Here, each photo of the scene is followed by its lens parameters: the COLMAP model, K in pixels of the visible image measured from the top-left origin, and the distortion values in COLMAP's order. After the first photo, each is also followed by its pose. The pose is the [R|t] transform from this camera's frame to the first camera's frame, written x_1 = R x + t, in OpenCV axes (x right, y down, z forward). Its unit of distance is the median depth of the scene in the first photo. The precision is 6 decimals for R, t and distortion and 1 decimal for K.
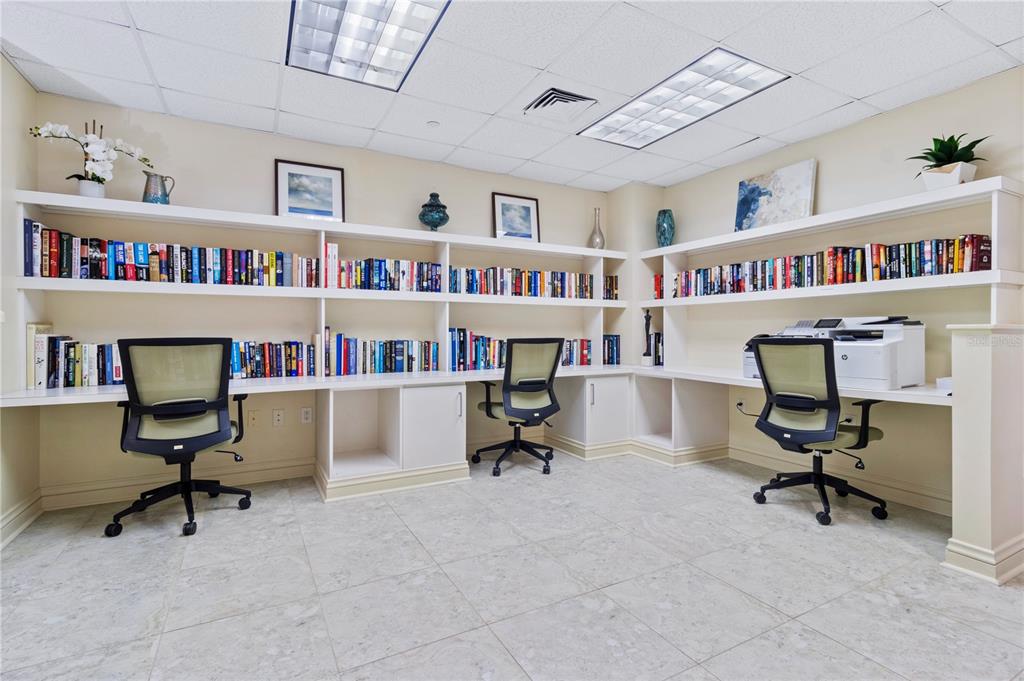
lens RADIAL K [[486.8, 0, 508.9], [0, 486.8, 337.2], [0, 0, 1]] dist [0.006079, 0.001360]
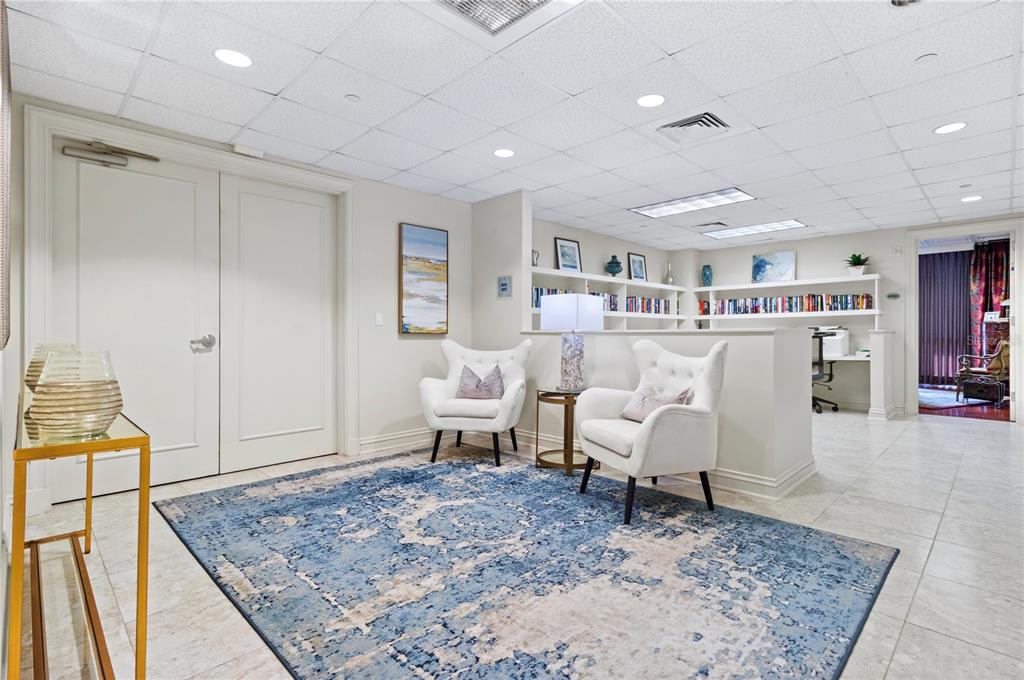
lens RADIAL K [[486.8, 0, 518.7], [0, 486.8, 337.1], [0, 0, 1]] dist [0.006079, 0.001360]
pose [[0.959602, -0.002987, 0.281345, -1.010228], [0.004680, 0.999975, -0.005347, 0.010730], [-0.281322, 0.006448, 0.959592, -0.618259]]
